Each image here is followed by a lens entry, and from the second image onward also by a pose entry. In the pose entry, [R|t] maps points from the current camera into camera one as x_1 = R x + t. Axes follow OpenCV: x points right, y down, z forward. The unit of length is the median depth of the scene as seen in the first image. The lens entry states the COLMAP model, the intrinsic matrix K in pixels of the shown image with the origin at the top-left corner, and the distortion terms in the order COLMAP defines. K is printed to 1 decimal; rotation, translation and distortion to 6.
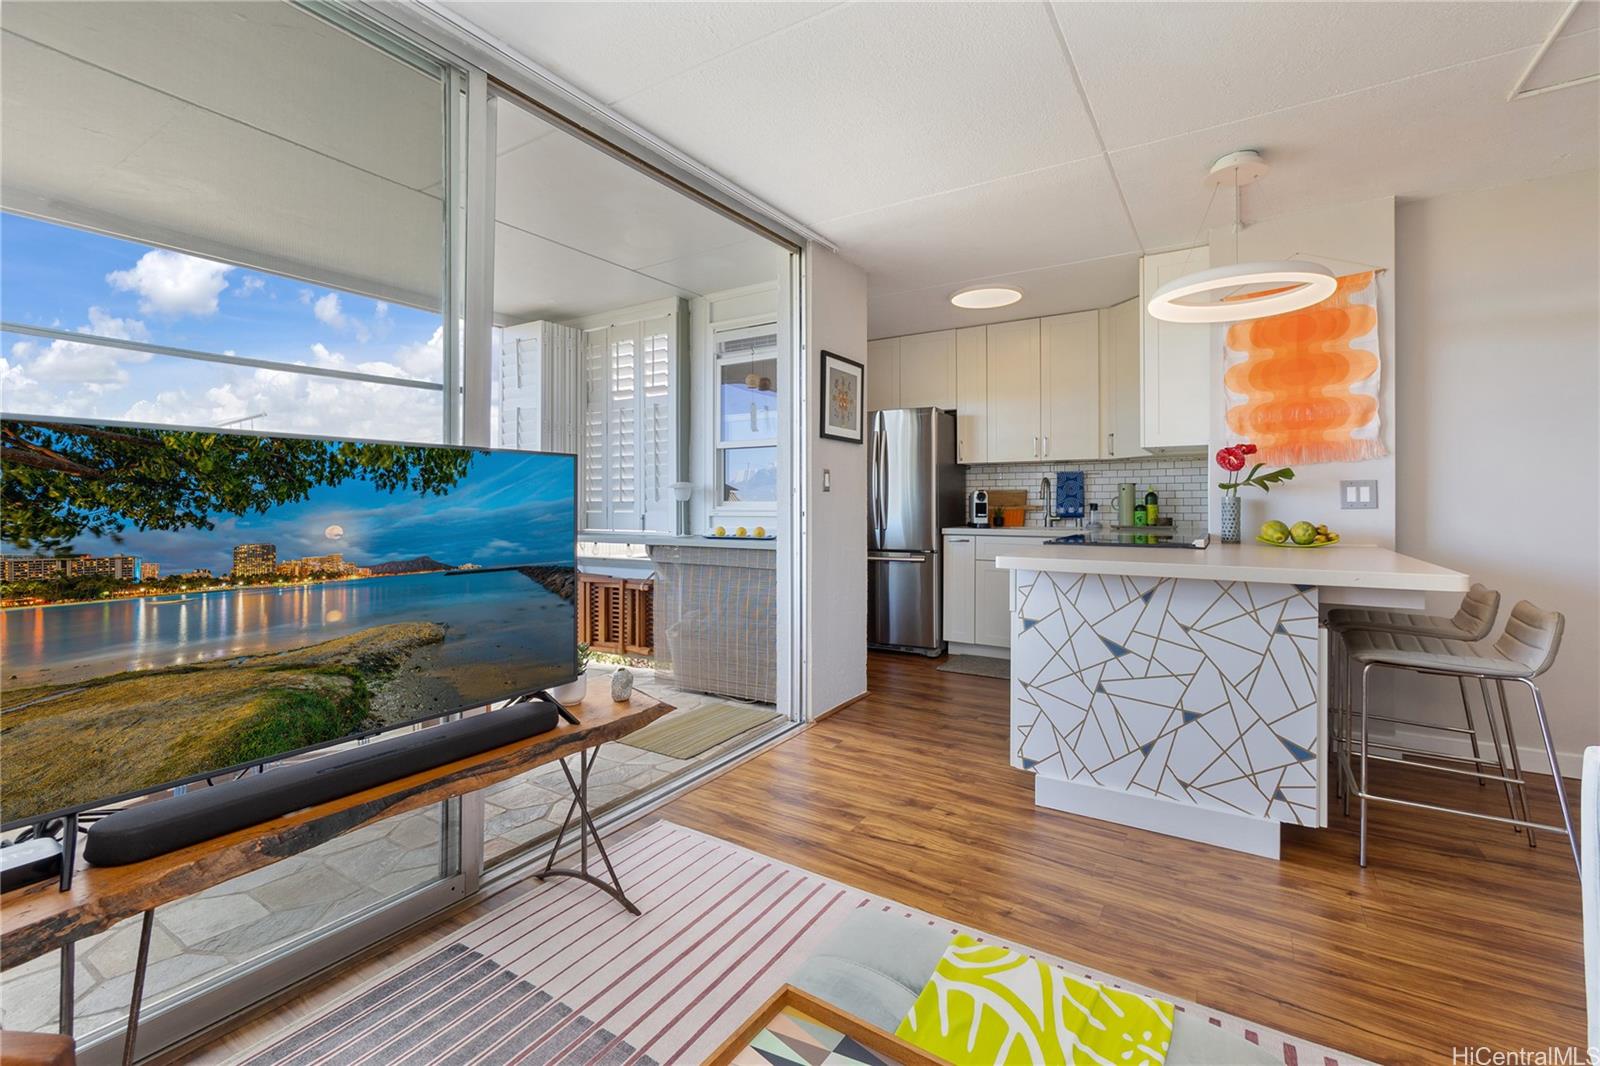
lens RADIAL K [[692.9, 0, 791.6], [0, 692.9, 500.9], [0, 0, 1]] dist [-0.009197, 0.000199]
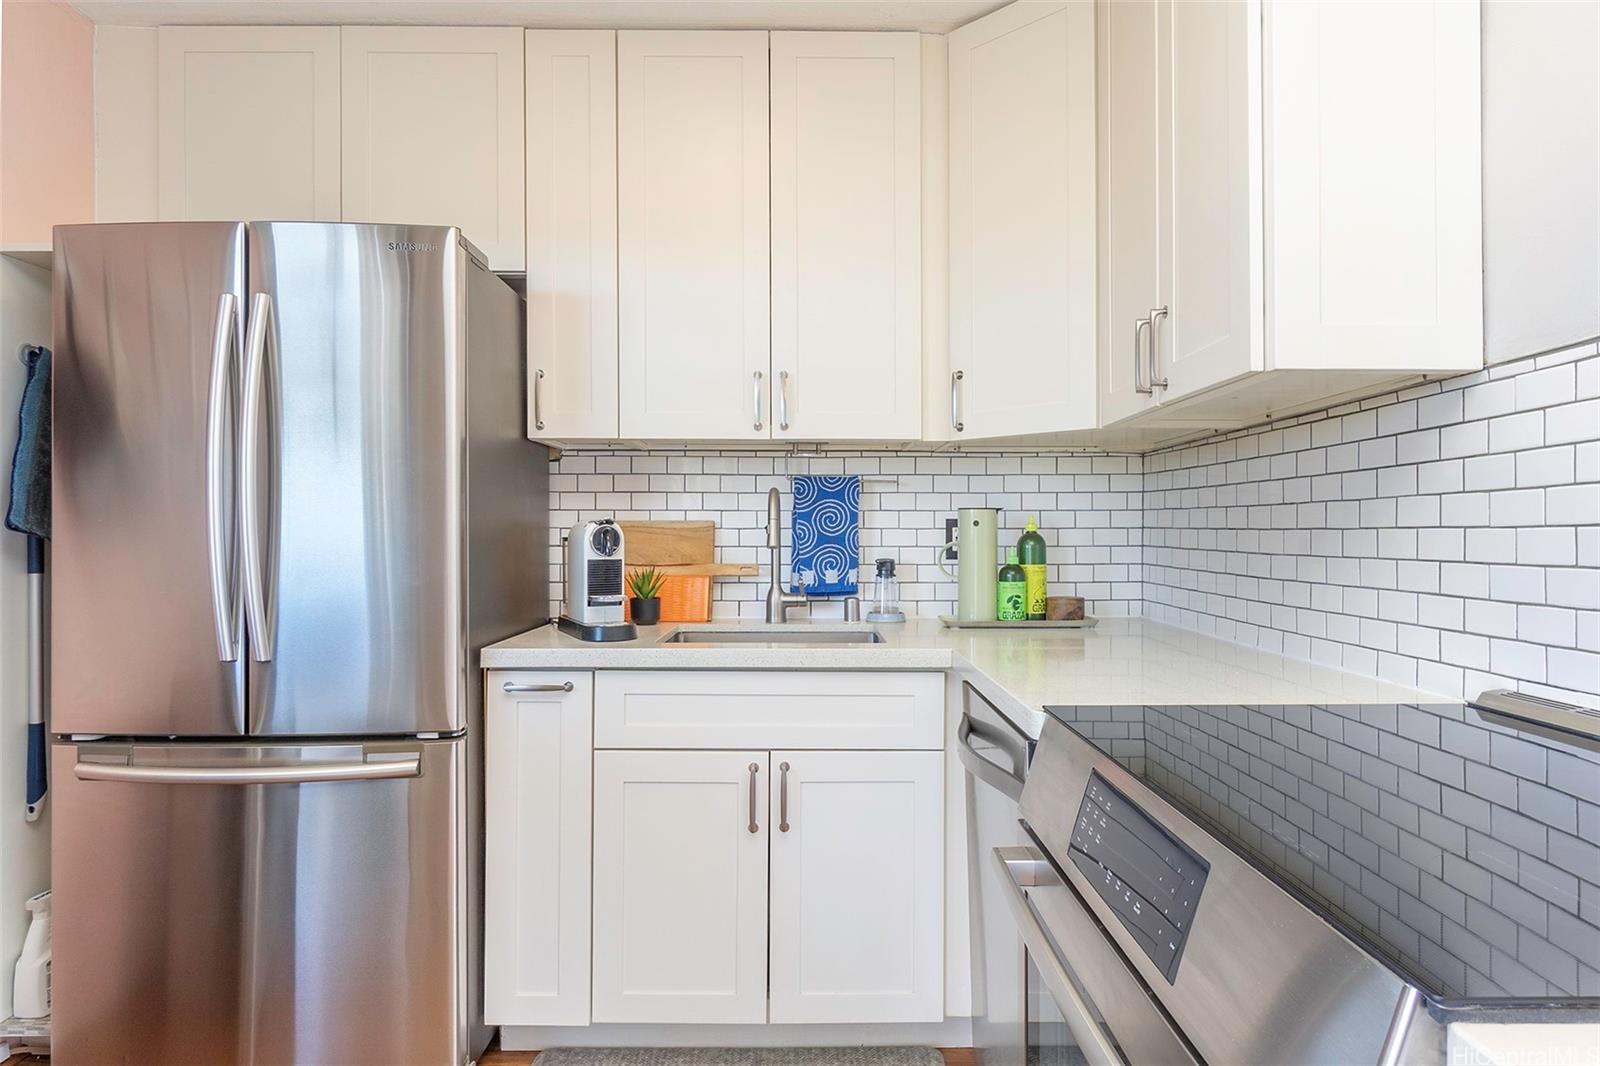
lens RADIAL K [[839.8, 0, 742.2], [0, 839.8, 557.9], [0, 0, 1]] dist [0.001233, 0.000166]
pose [[0.867827, -0.008144, 0.496799, 0.206589], [-0.006402, 0.999599, 0.027570, -0.014438], [-0.496825, -0.027107, 0.867427, 0.961914]]
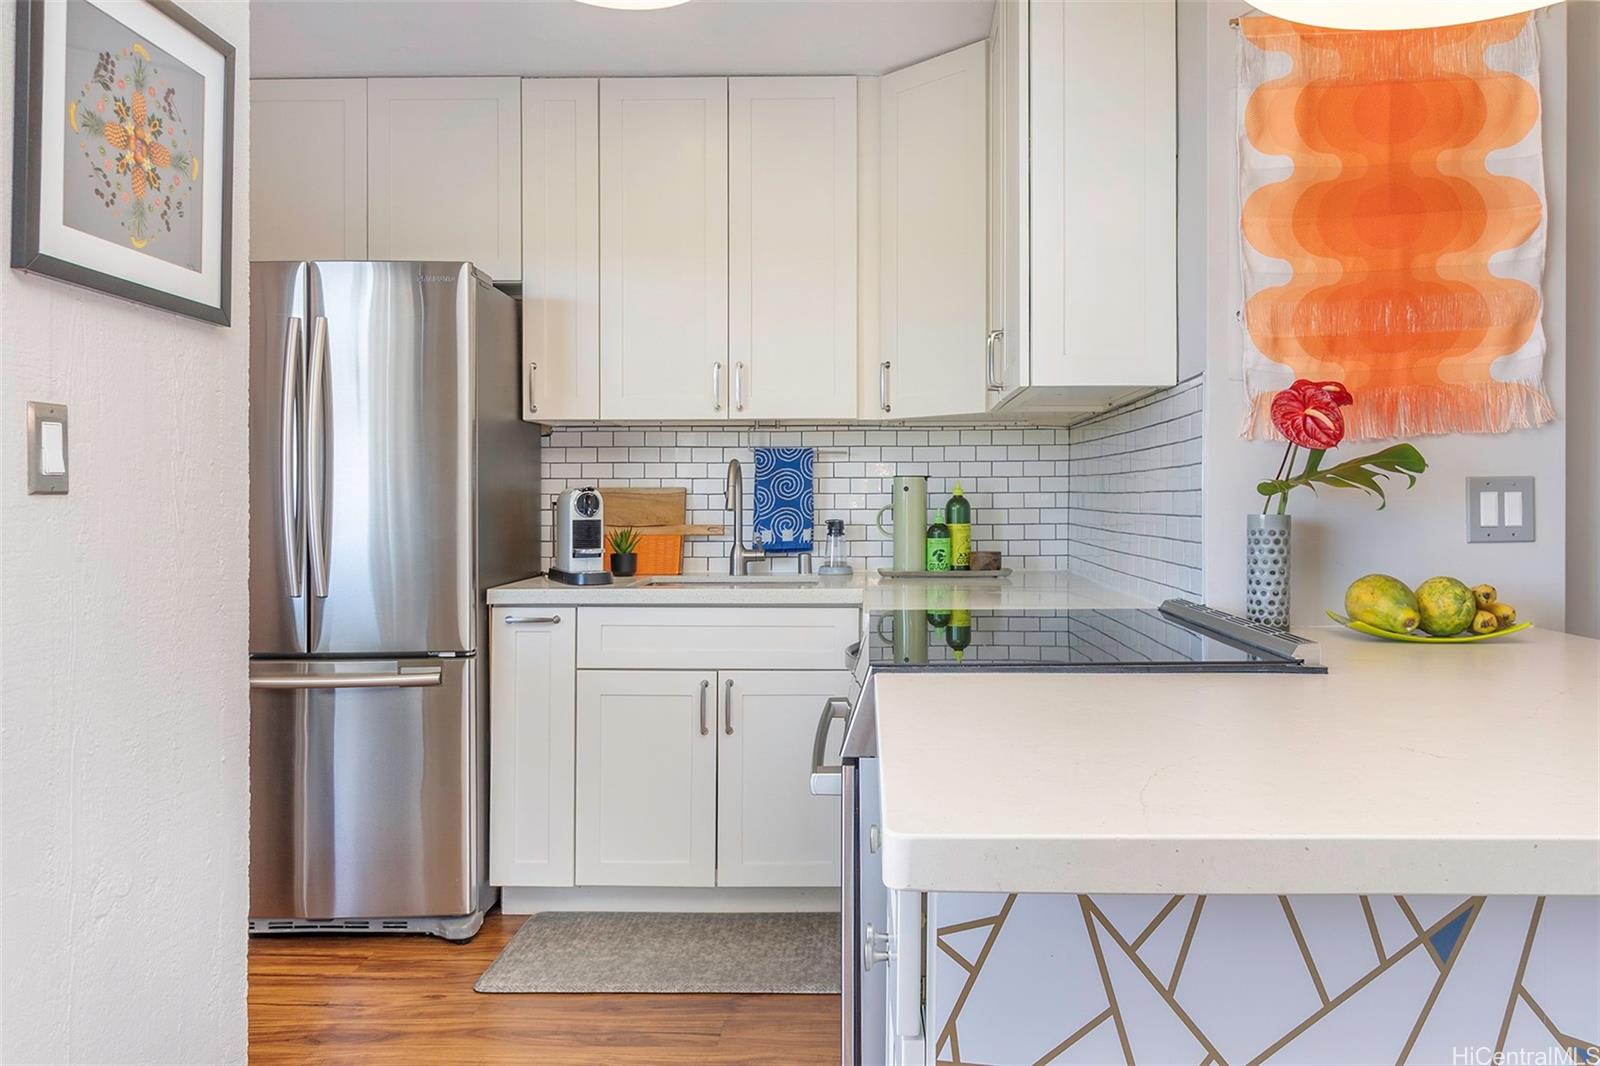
lens RADIAL K [[1157.9, 0, 846.8], [0, 1157.9, 504.5], [0, 0, 1]] dist [-0.007225, -0.000987]
pose [[0.850180, 0.000866, 0.526492, 0.080899], [-0.002163, 0.999996, 0.001847, -0.011910], [-0.526488, -0.002709, 0.850178, 0.554408]]
